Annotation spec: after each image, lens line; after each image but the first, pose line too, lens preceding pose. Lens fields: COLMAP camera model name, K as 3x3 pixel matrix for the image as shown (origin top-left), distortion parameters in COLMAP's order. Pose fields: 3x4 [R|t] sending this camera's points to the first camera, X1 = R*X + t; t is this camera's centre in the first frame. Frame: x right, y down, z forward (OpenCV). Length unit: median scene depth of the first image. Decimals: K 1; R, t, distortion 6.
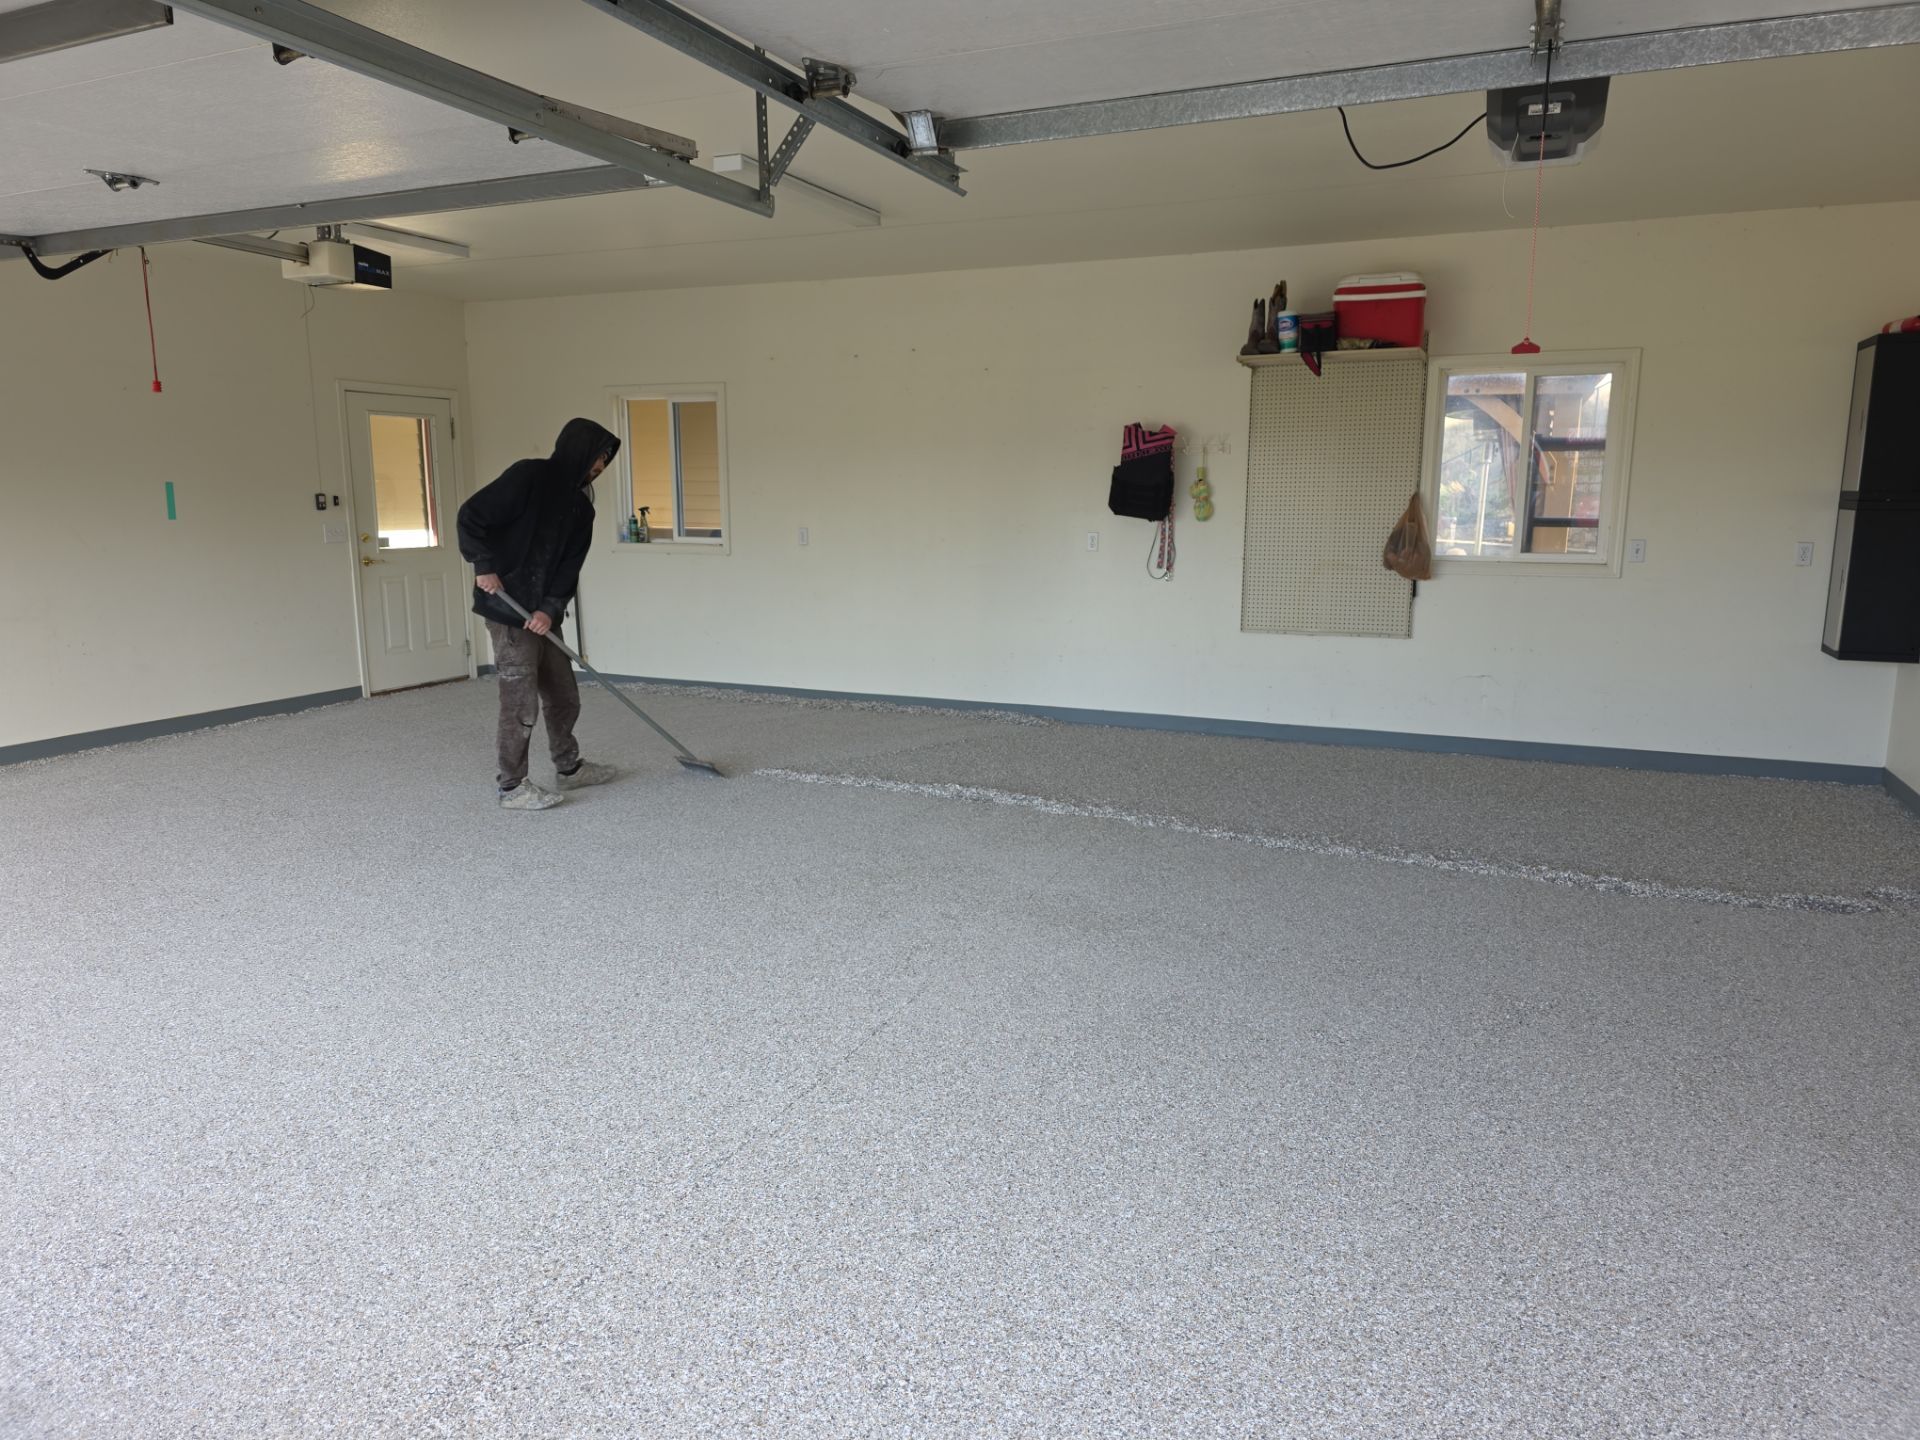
lens RADIAL K [[1295.3, 0, 960.0], [0, 1295.3, 720.0], [0, 0, 1]] dist [0.098844, -0.095538]
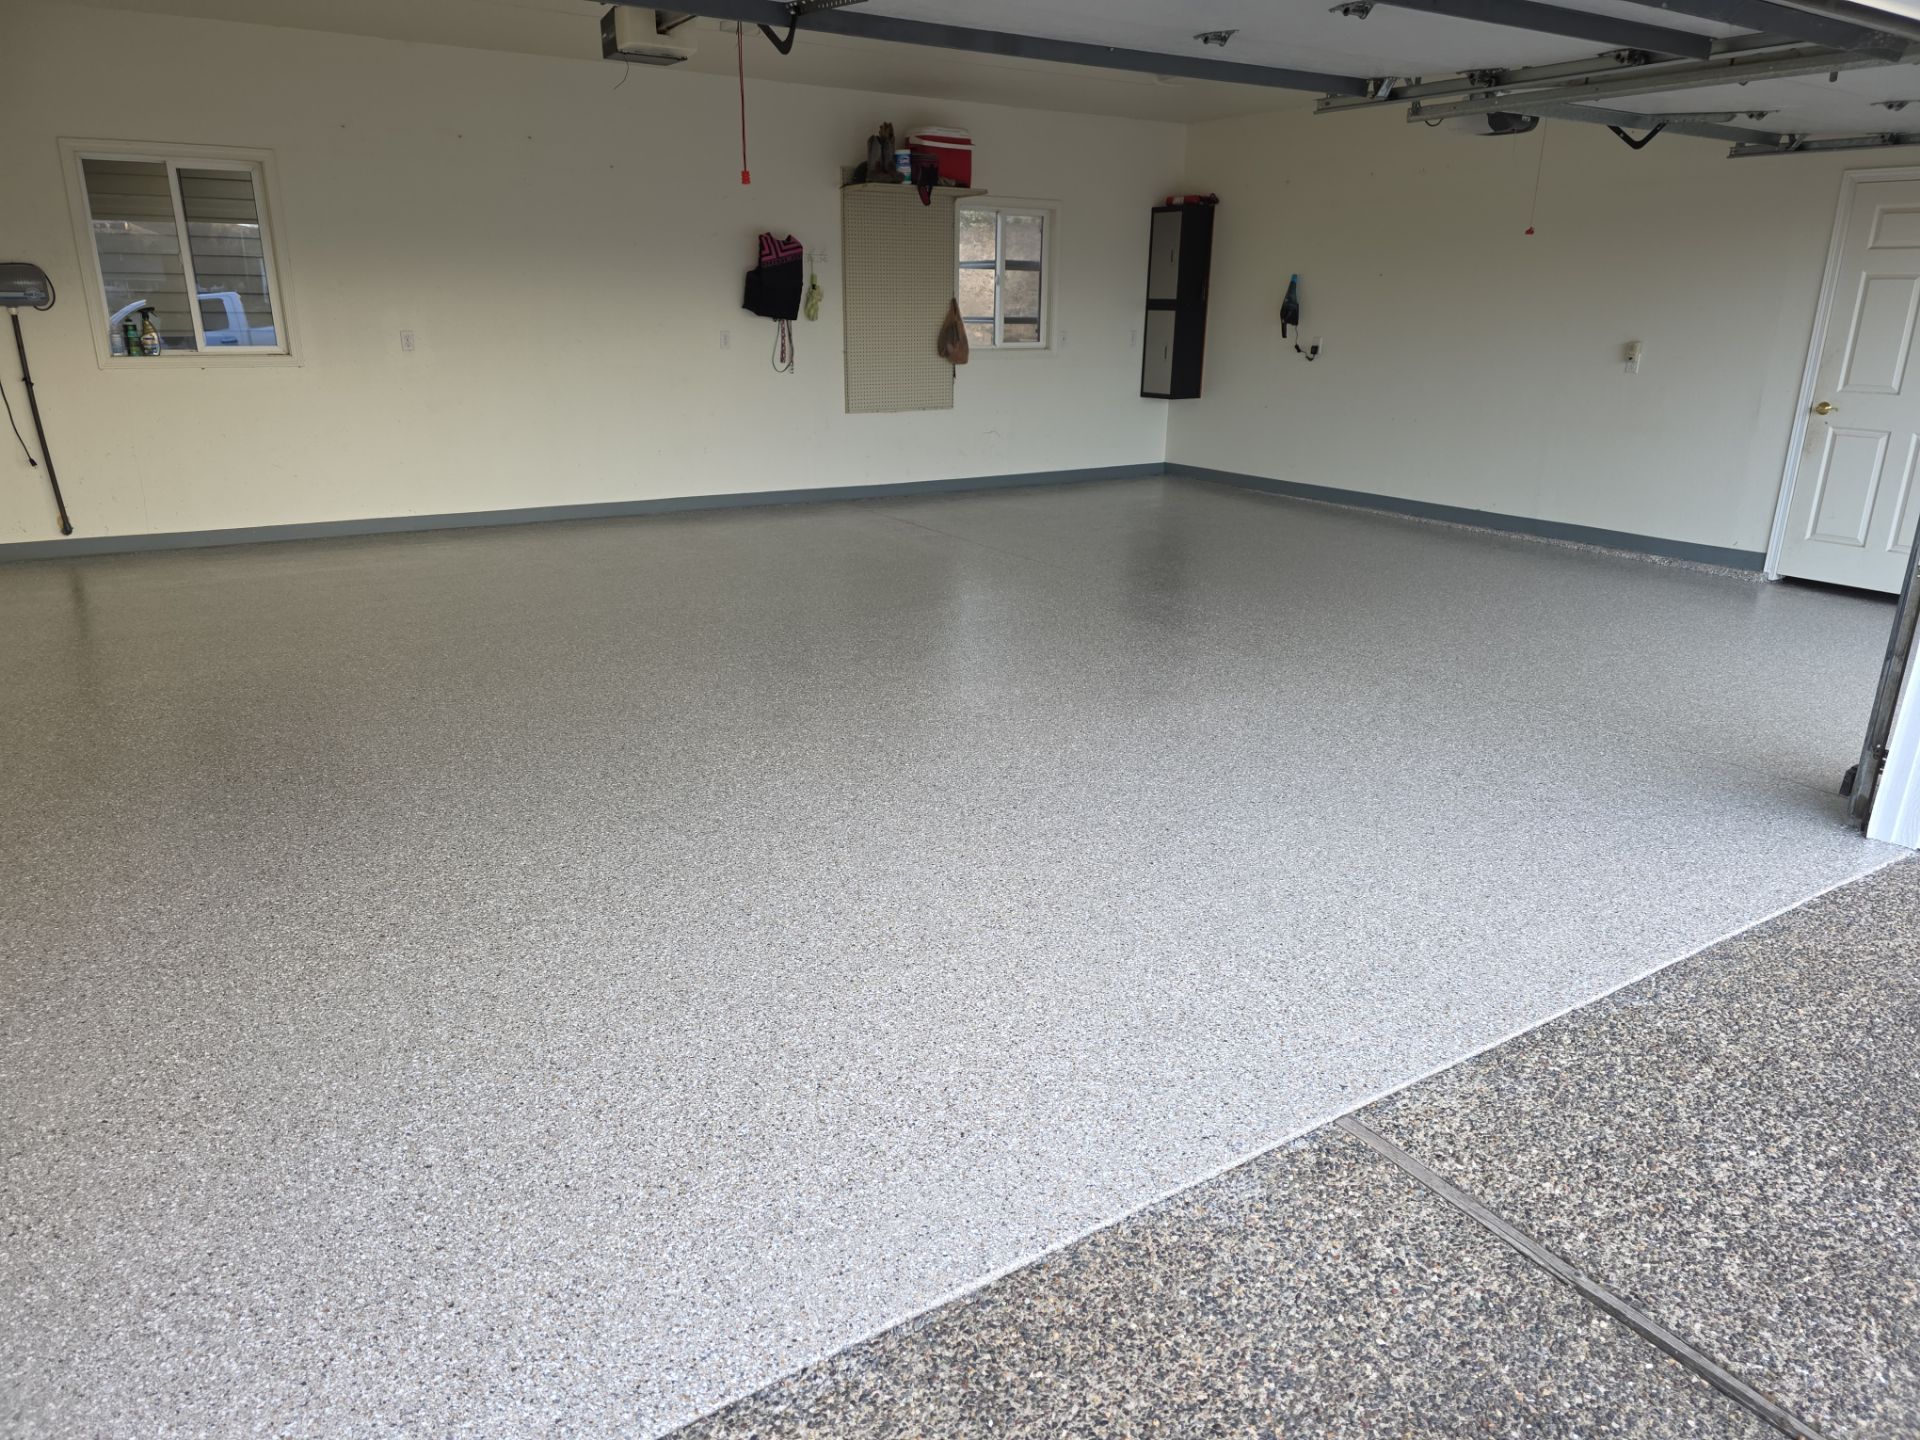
lens RADIAL K [[1295.3, 0, 960.0], [0, 1295.3, 720.0], [0, 0, 1]] dist [0.098844, -0.095538]
pose [[0.557151, -0.251860, 0.791296, -0.793153], [0.139189, 0.967739, 0.210018, -0.030396], [-0.818663, -0.006872, 0.574233, 0.190005]]
